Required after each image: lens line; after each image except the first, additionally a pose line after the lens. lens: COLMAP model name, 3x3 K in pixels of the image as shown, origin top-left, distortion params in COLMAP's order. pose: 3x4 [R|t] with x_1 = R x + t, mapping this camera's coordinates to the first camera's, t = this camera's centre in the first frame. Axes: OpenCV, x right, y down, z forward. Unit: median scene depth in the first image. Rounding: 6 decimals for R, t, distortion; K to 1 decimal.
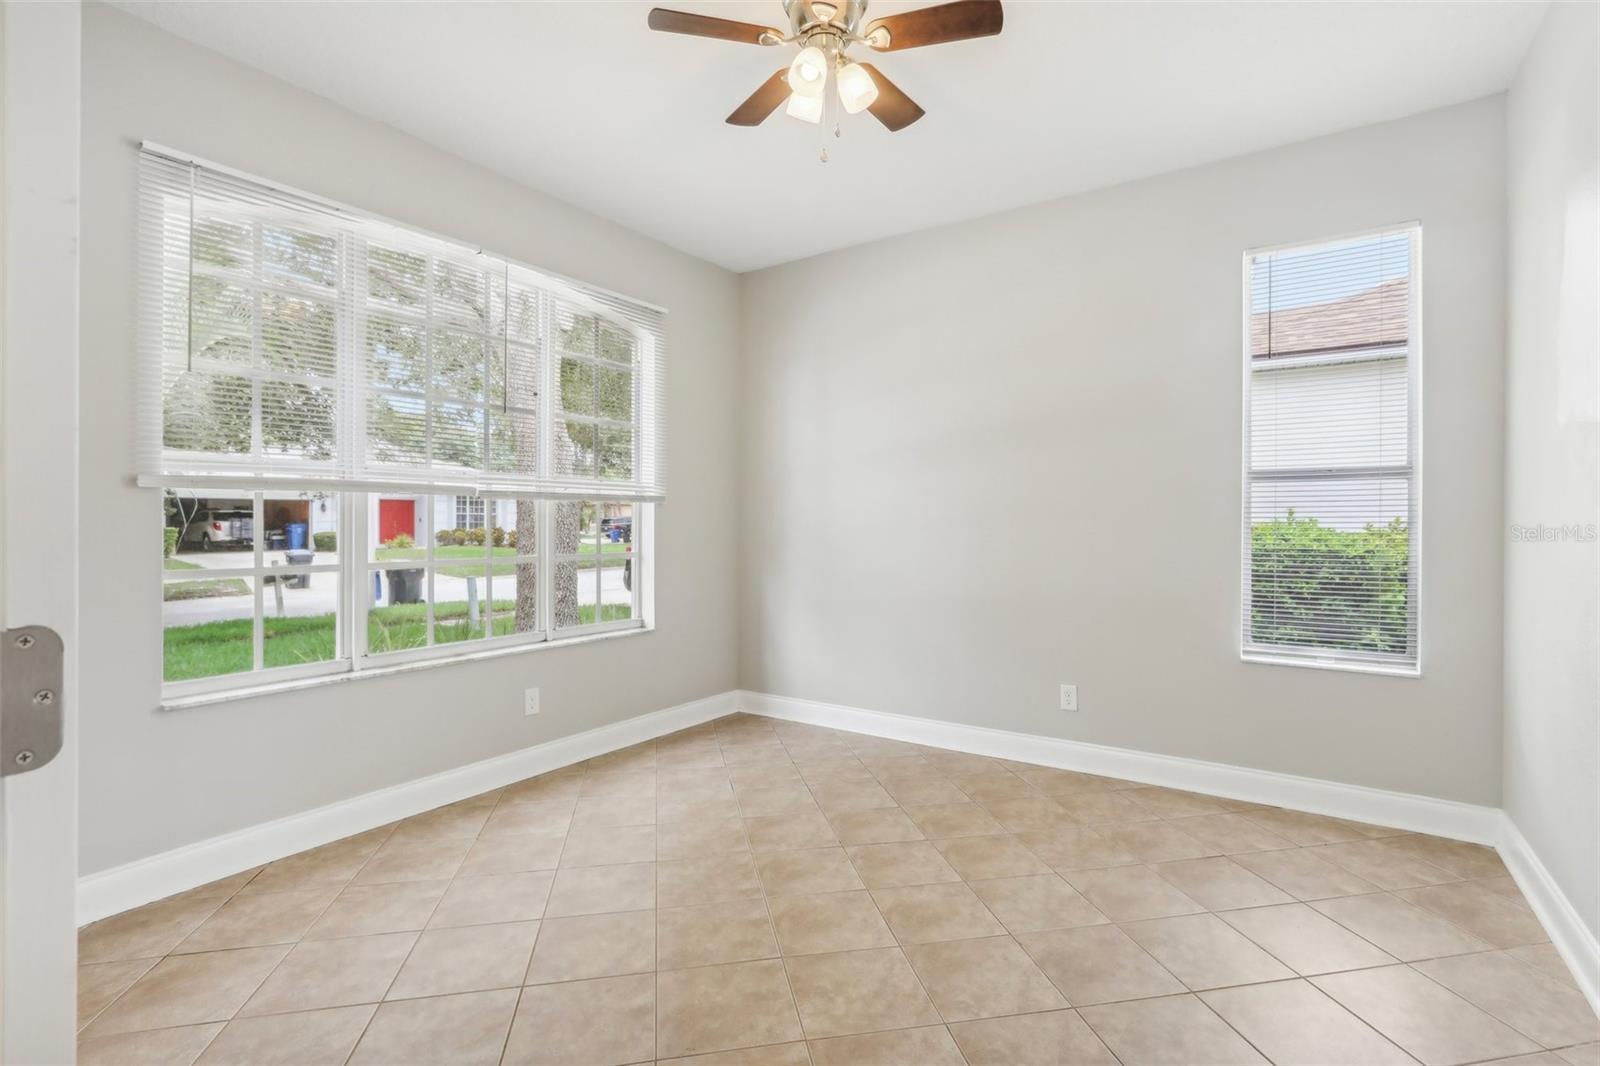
lens RADIAL K [[747.1, 0, 799.1], [0, 747.1, 530.3], [0, 0, 1]] dist [-0.019481, 0.000700]
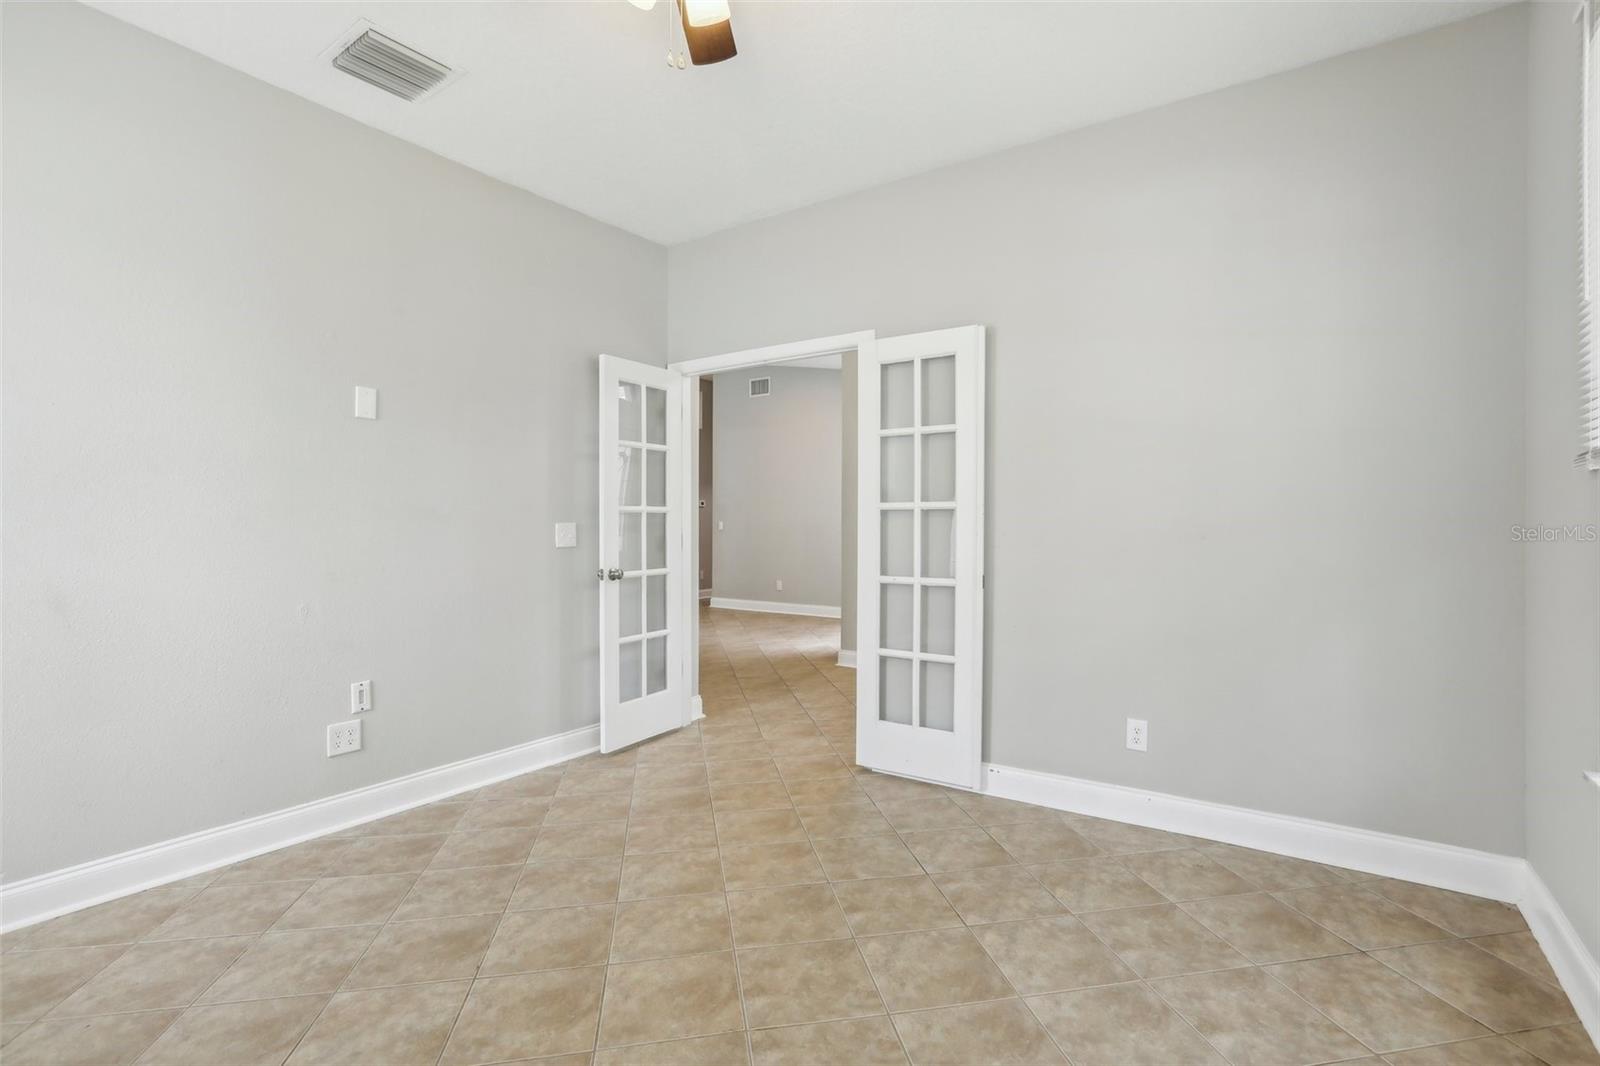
lens RADIAL K [[747.1, 0, 800.4], [0, 747.1, 529.7], [0, 0, 1]] dist [-0.019481, 0.000700]
pose [[-0.999866, 0.008391, 0.014083, -0.132947], [0.008521, 0.999922, 0.009156, 0.000239], [-0.014005, 0.009275, -0.999859, 2.018098]]
